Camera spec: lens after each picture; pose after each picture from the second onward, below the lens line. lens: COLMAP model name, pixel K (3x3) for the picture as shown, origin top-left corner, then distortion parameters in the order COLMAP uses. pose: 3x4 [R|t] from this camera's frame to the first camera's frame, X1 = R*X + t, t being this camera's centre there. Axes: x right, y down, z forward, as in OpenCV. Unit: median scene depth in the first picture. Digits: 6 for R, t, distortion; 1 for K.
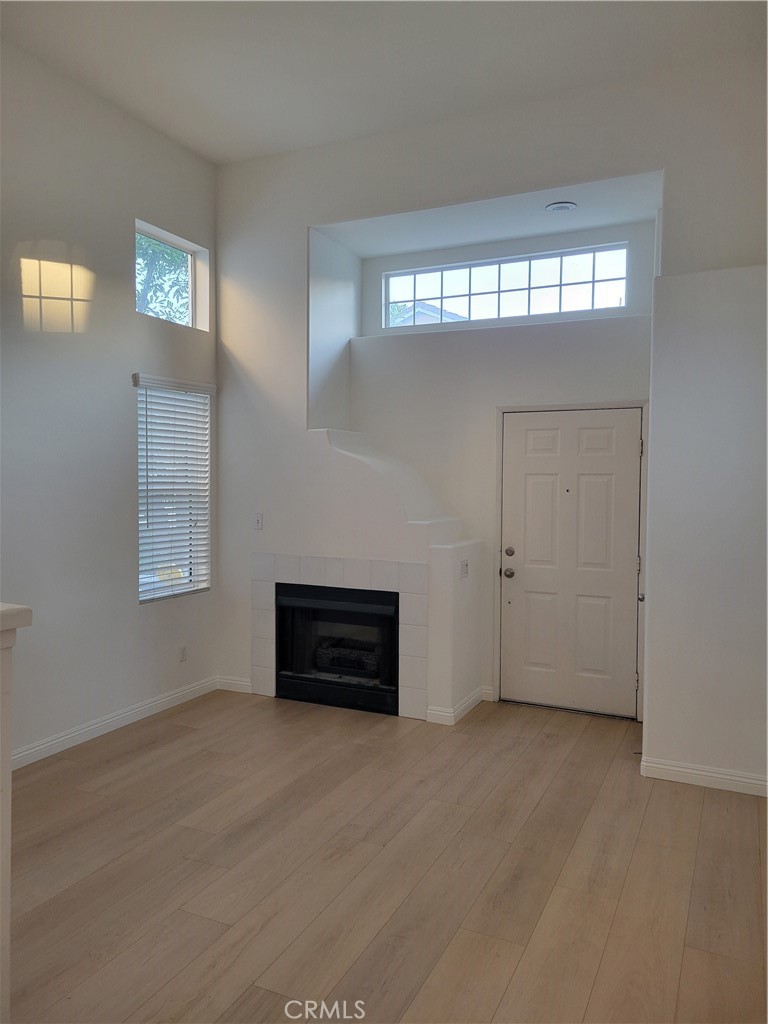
lens RADIAL K [[769.6, 0, 378.8], [0, 769.6, 514.8], [0, 0, 1]] dist [0.063663, -0.005668]
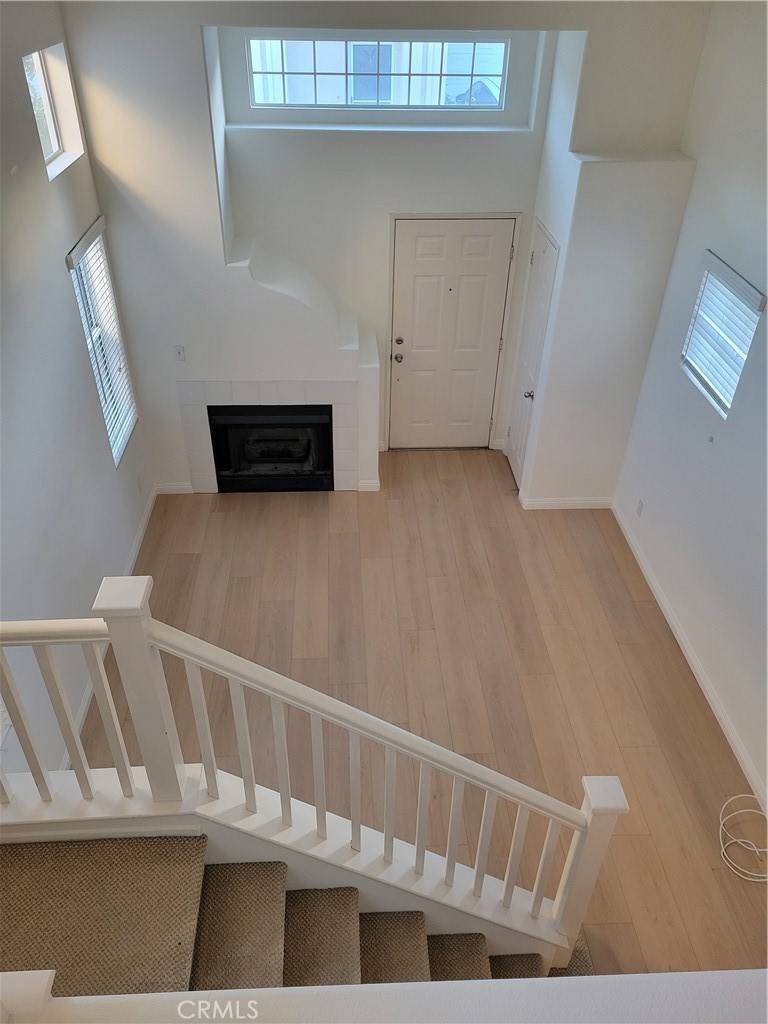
lens RADIAL K [[769.6, 0, 387.3], [0, 769.6, 510.2], [0, 0, 1]] dist [0.063663, -0.005668]
pose [[0.873993, -0.279317, 0.397641, -0.401695], [0.006217, 0.824655, 0.565602, -0.419670], [-0.485899, -0.491860, 0.722479, 0.023374]]
